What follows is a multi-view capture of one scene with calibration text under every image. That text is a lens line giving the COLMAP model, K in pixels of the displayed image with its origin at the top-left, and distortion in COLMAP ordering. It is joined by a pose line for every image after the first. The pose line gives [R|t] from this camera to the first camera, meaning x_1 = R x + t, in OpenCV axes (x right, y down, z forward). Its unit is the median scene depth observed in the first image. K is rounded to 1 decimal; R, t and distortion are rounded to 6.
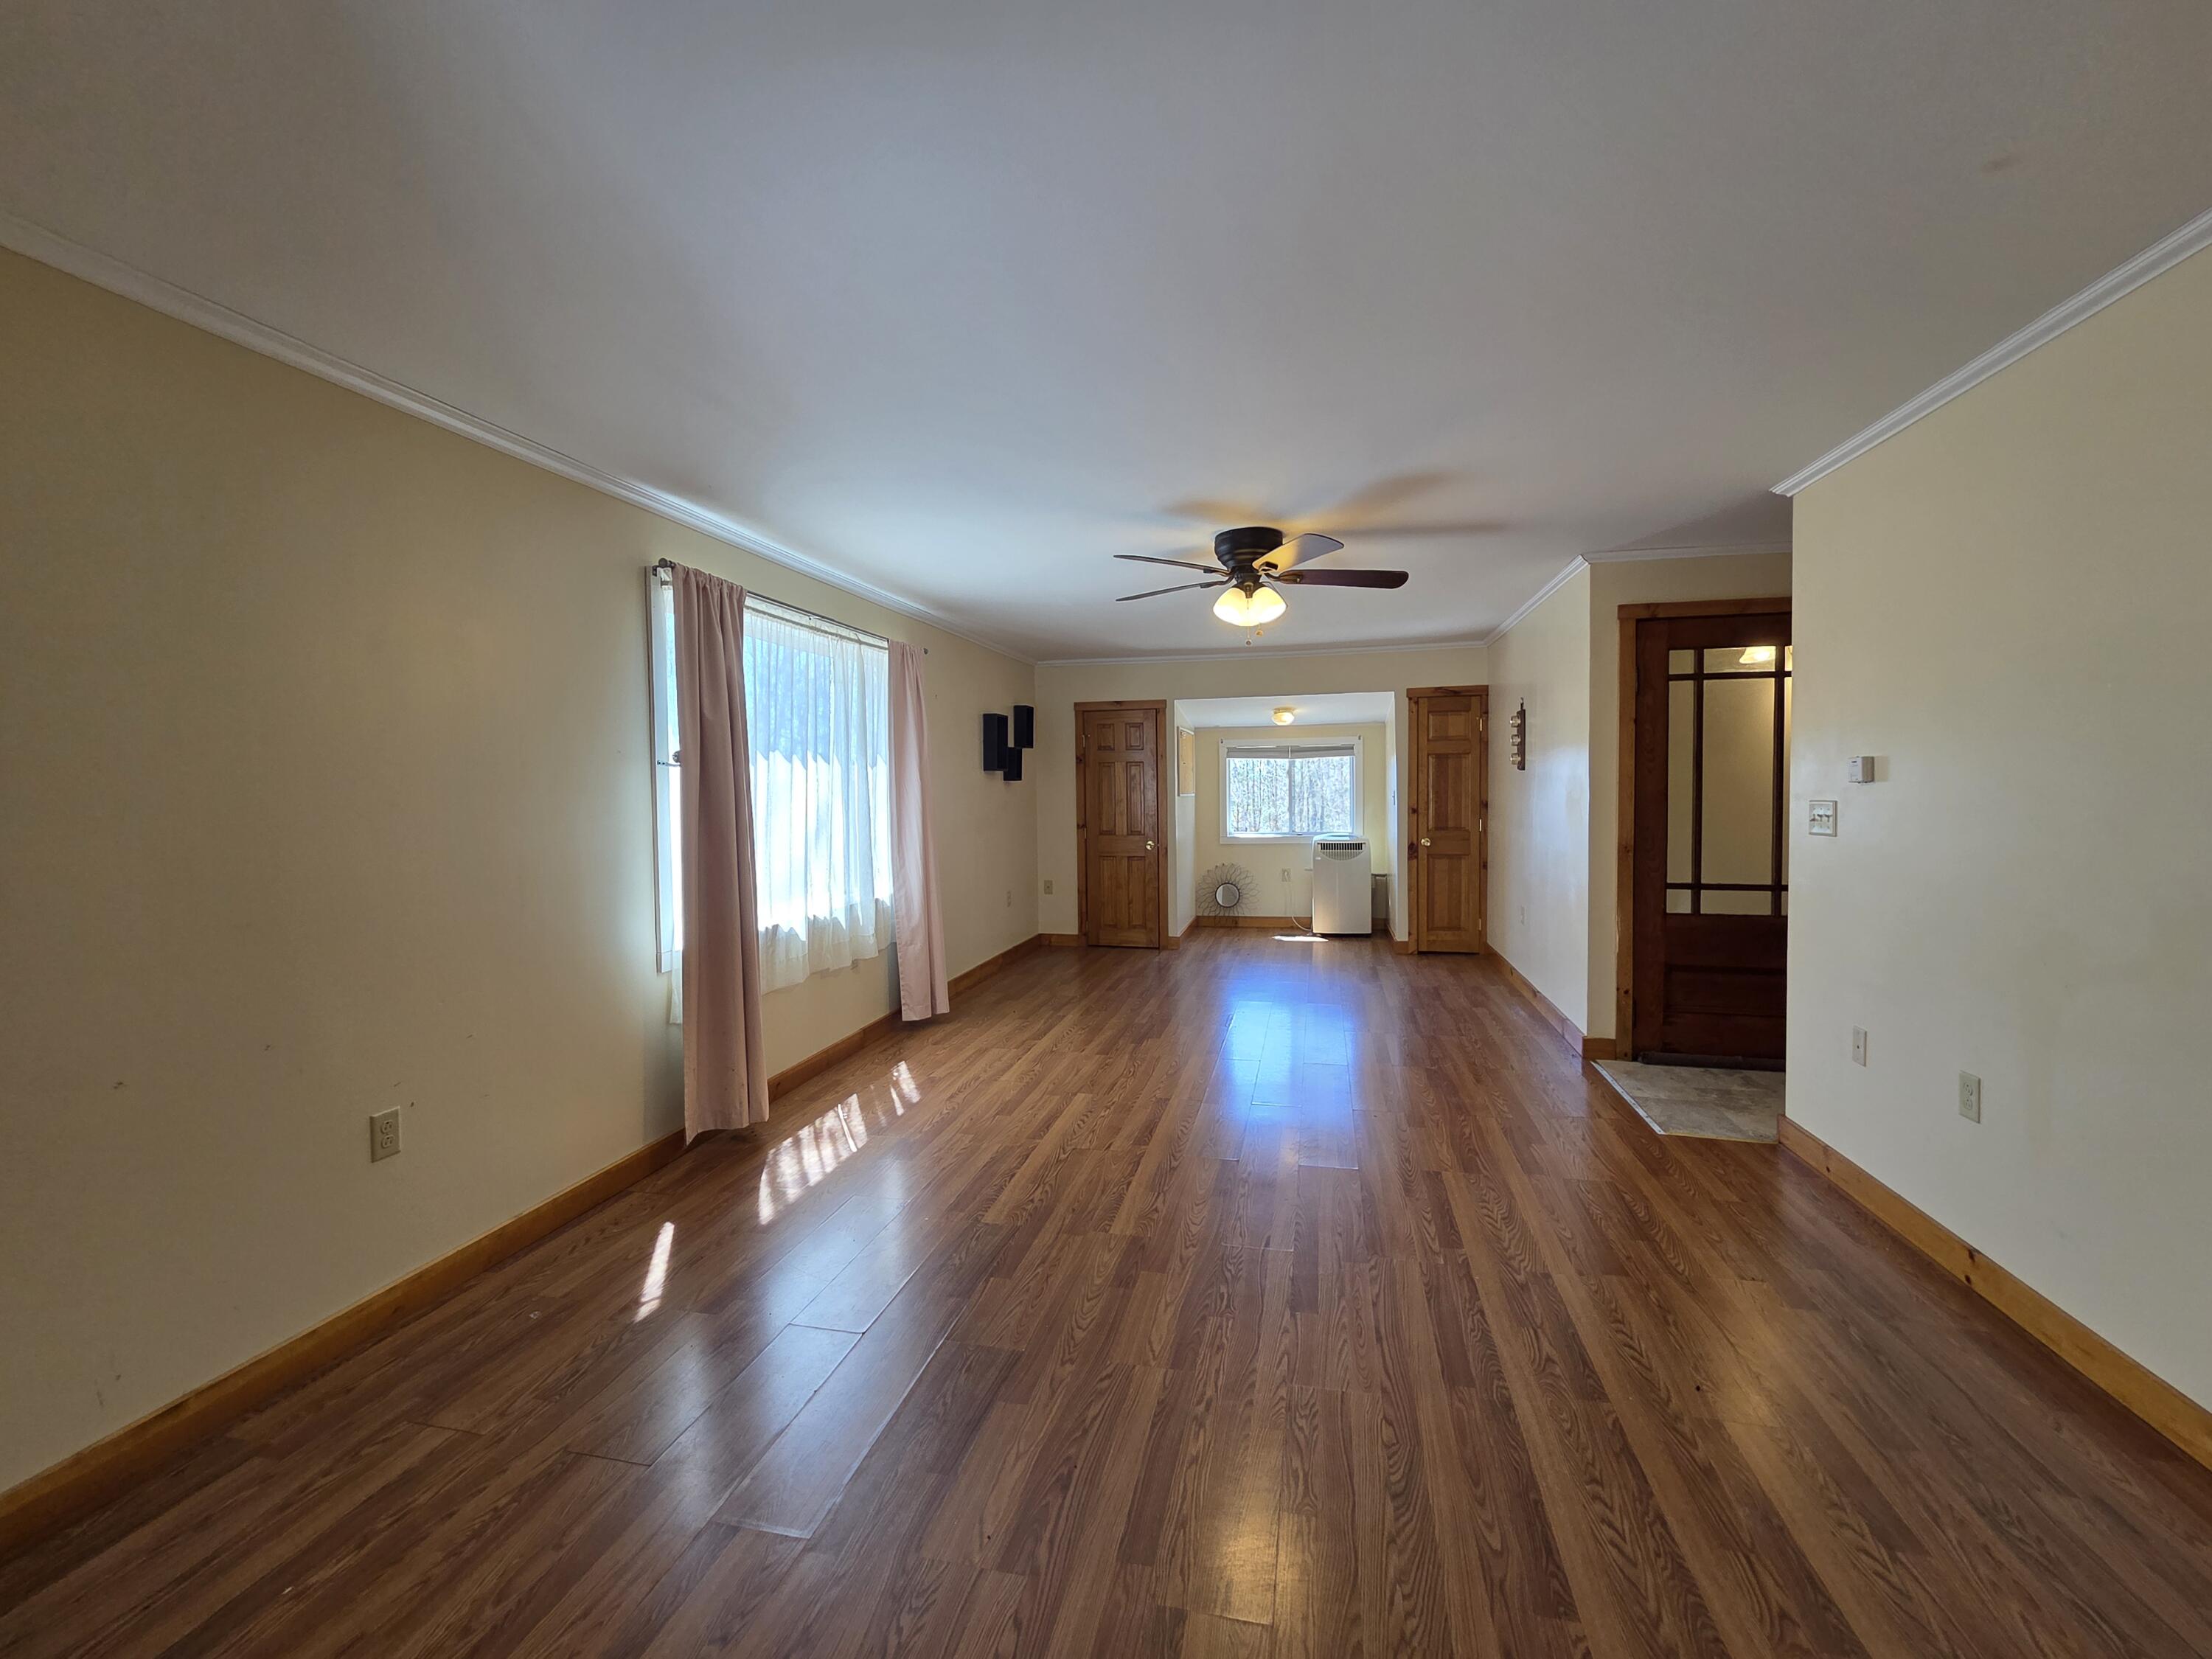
lens RADIAL K [[909.6, 0, 1085.0], [0, 909.6, 819.9], [0, 0, 1]] dist [-0.001279, -0.000538]
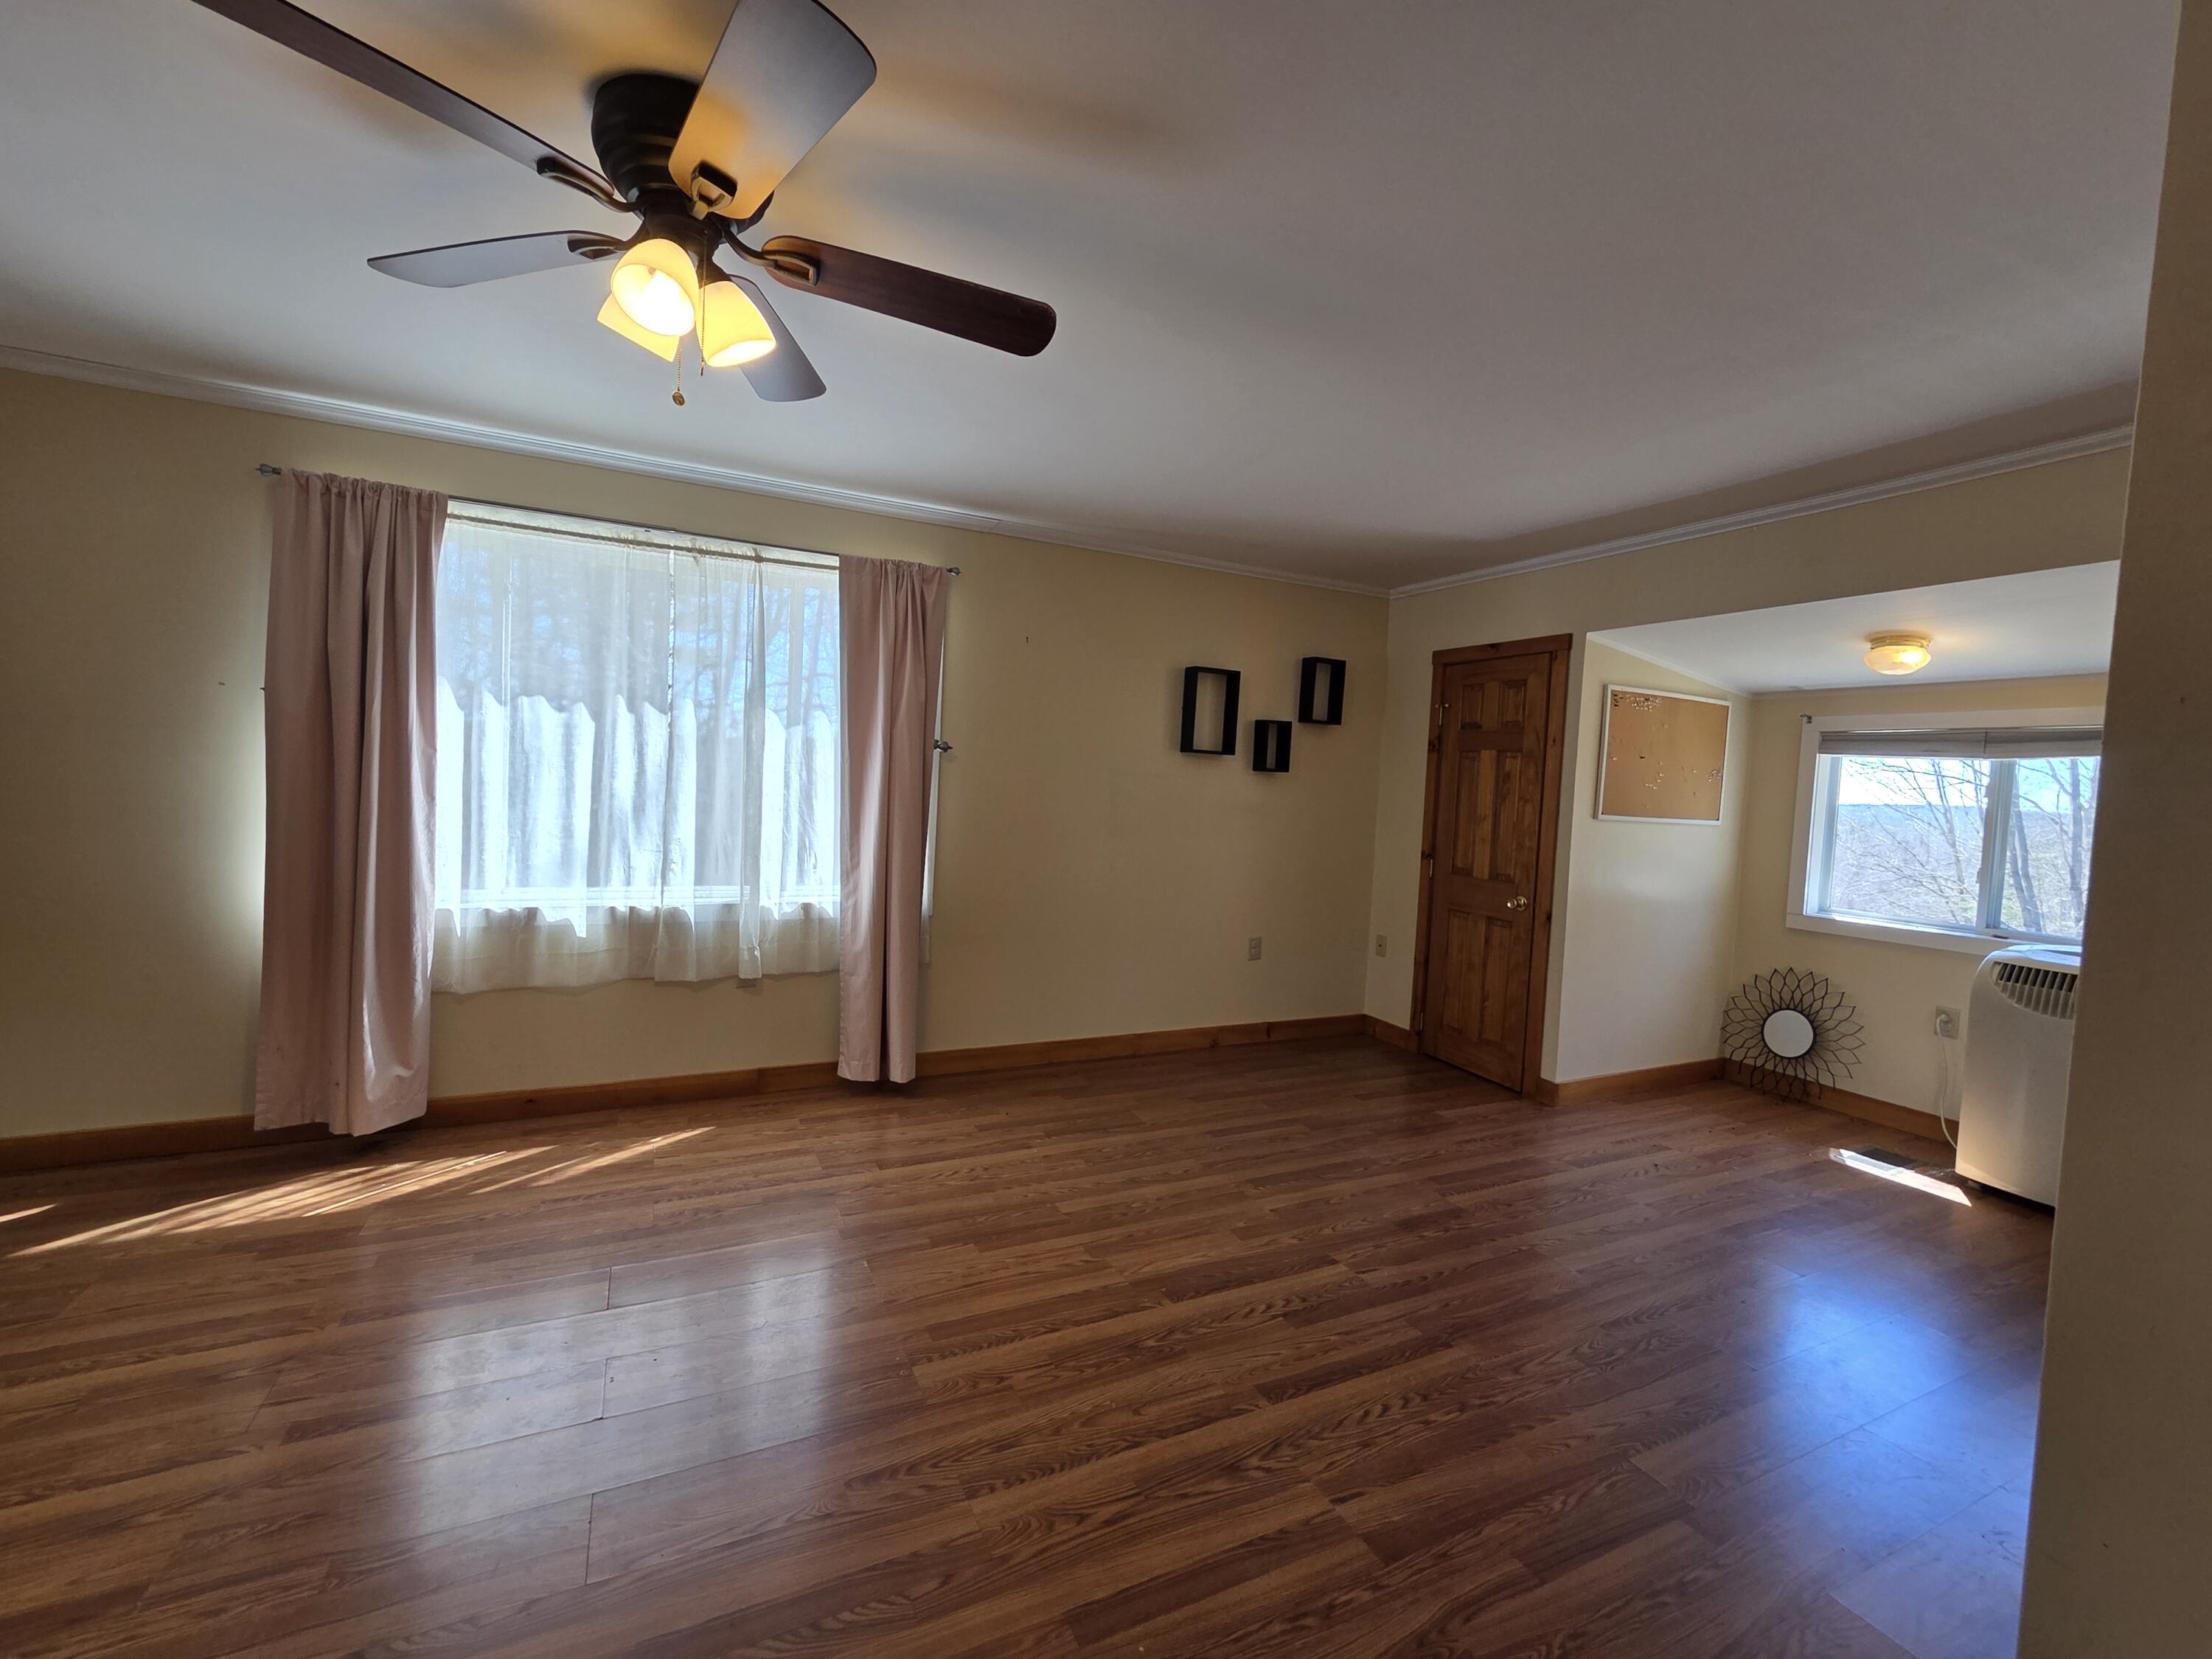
lens RADIAL K [[909.6, 0, 1091.7], [0, 909.6, 822.0], [0, 0, 1]] dist [-0.001279, -0.000538]
pose [[0.645240, 0.082402, -0.759523, 0.560594], [-0.085404, 0.995715, 0.035473, -0.031685], [0.759191, 0.041978, 0.649513, 0.790555]]
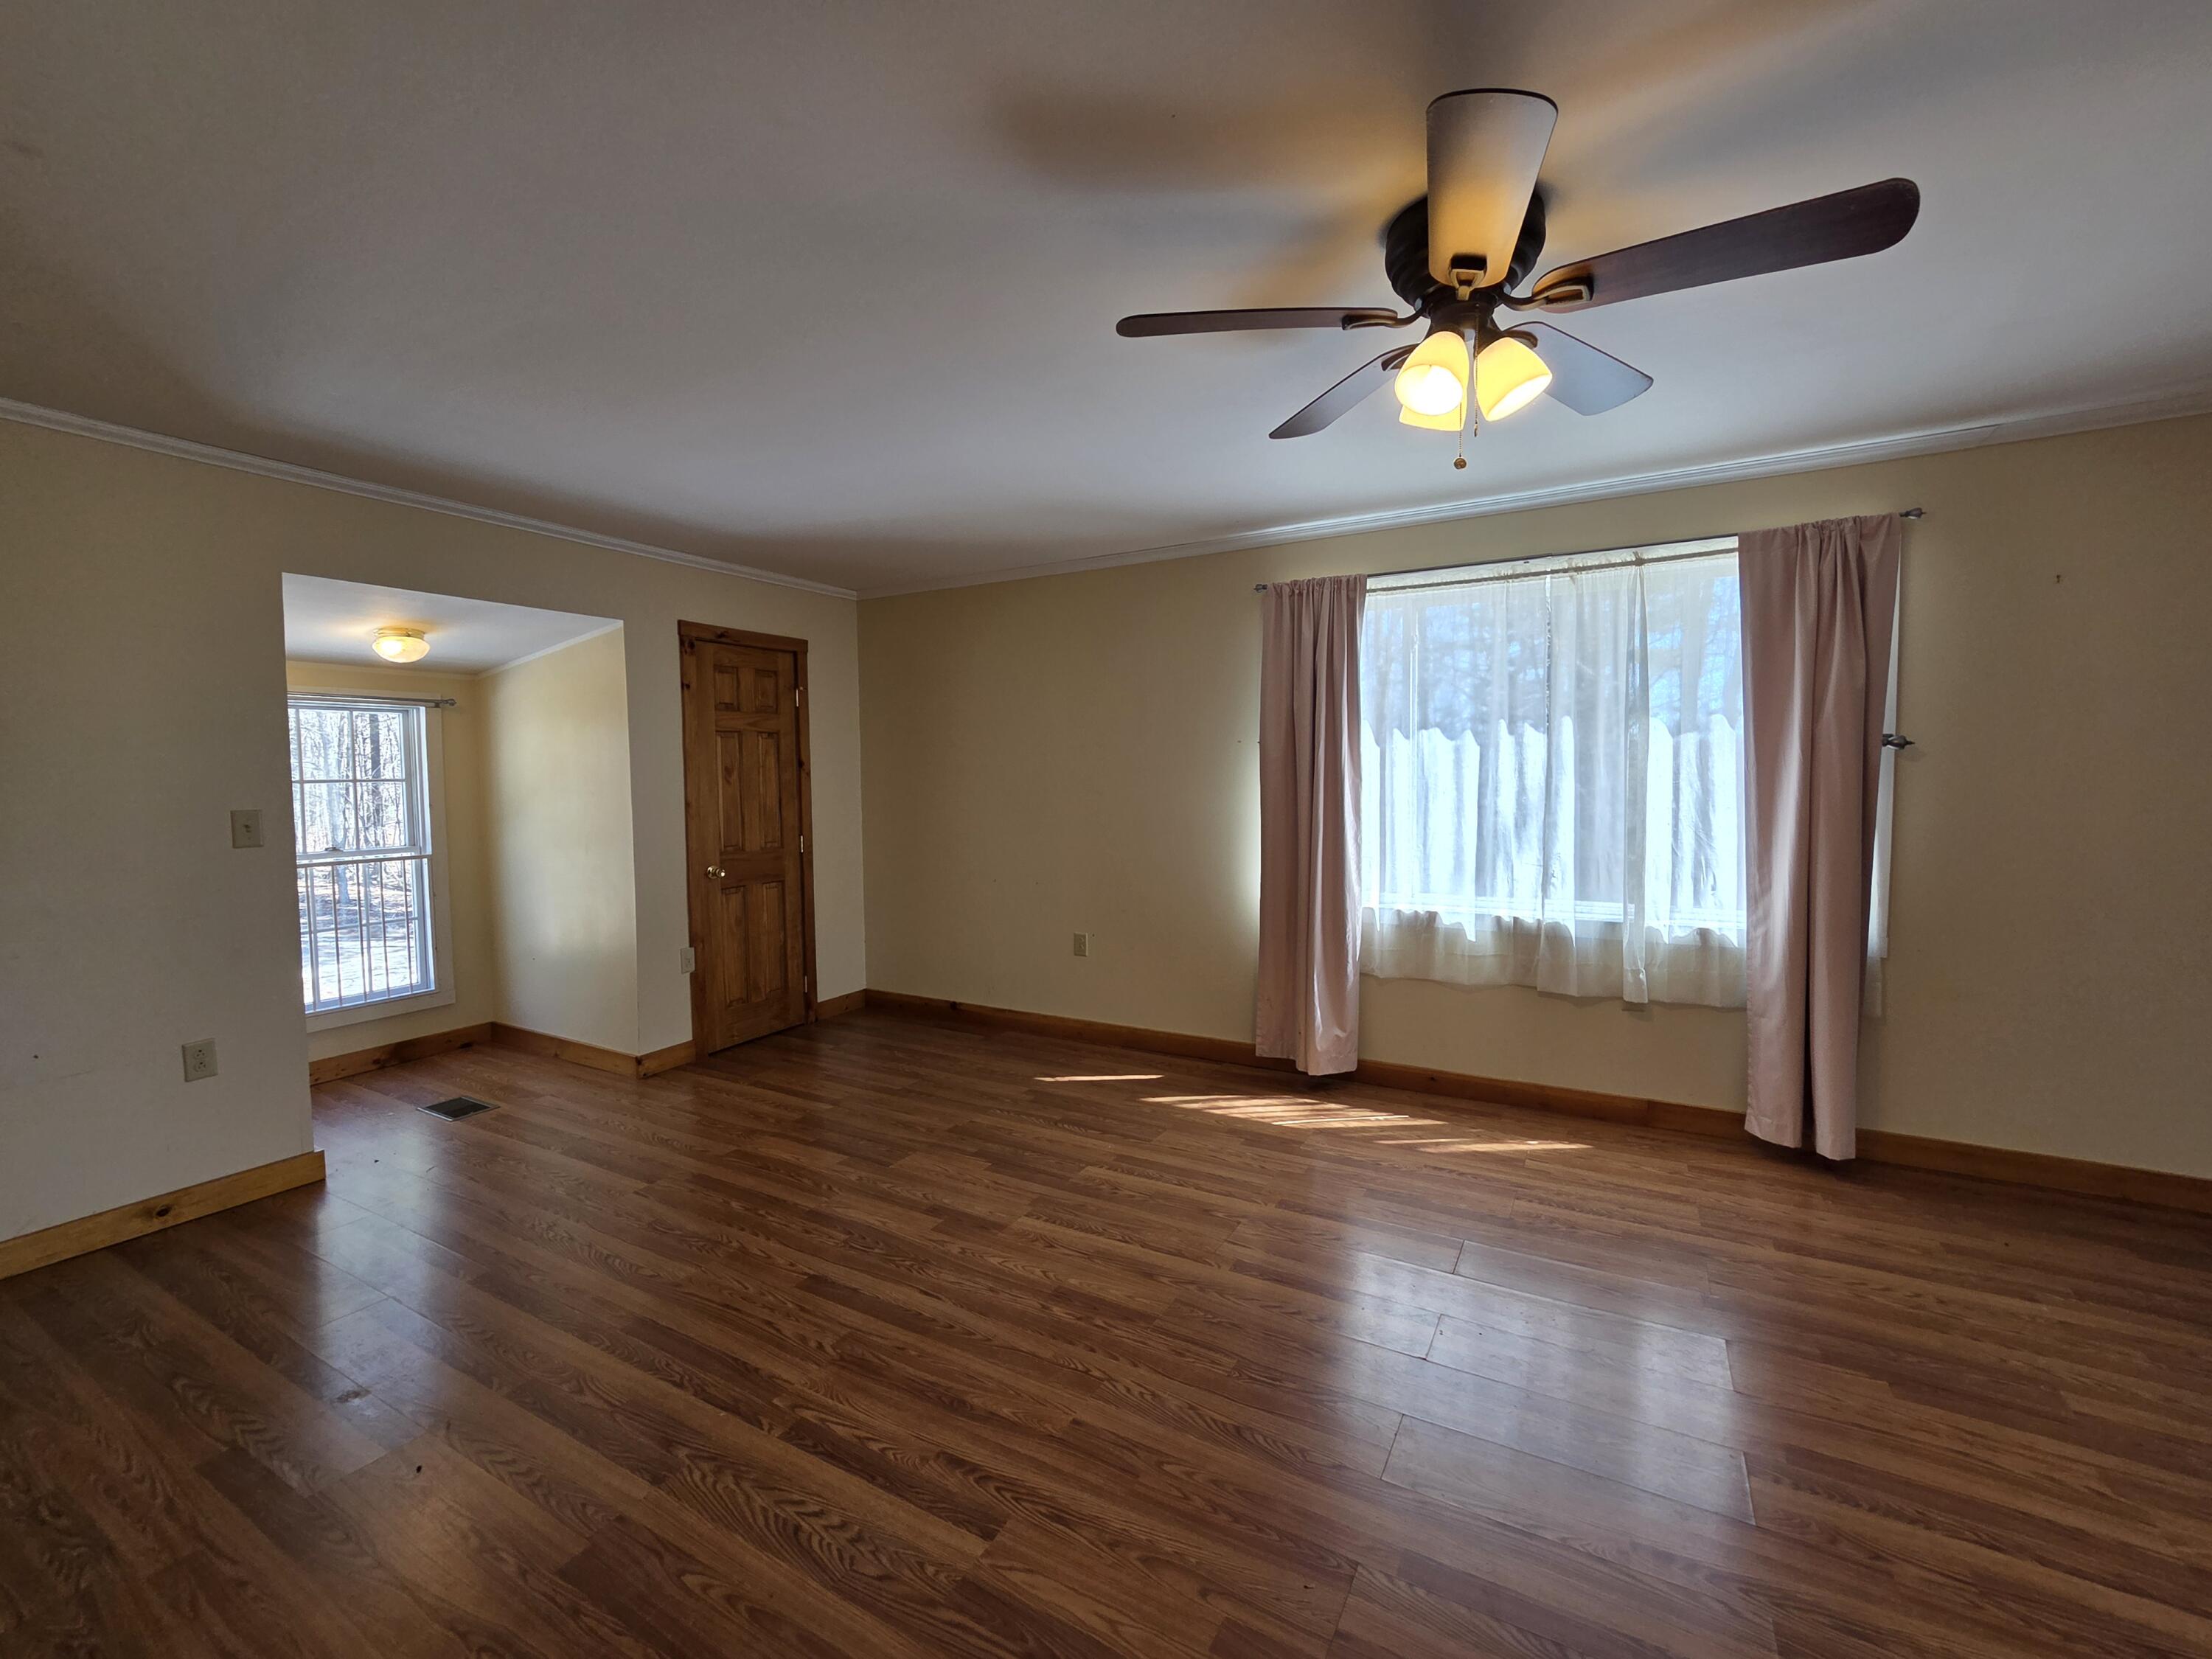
lens RADIAL K [[909.6, 0, 1118.8], [0, 909.6, 818.9], [0, 0, 1]] dist [-0.001279, -0.000538]
pose [[-0.250203, 0.066861, -0.965882, 0.606123], [-0.021314, 0.996991, 0.074536, -0.041559], [0.967959, 0.039236, -0.248025, 0.853961]]
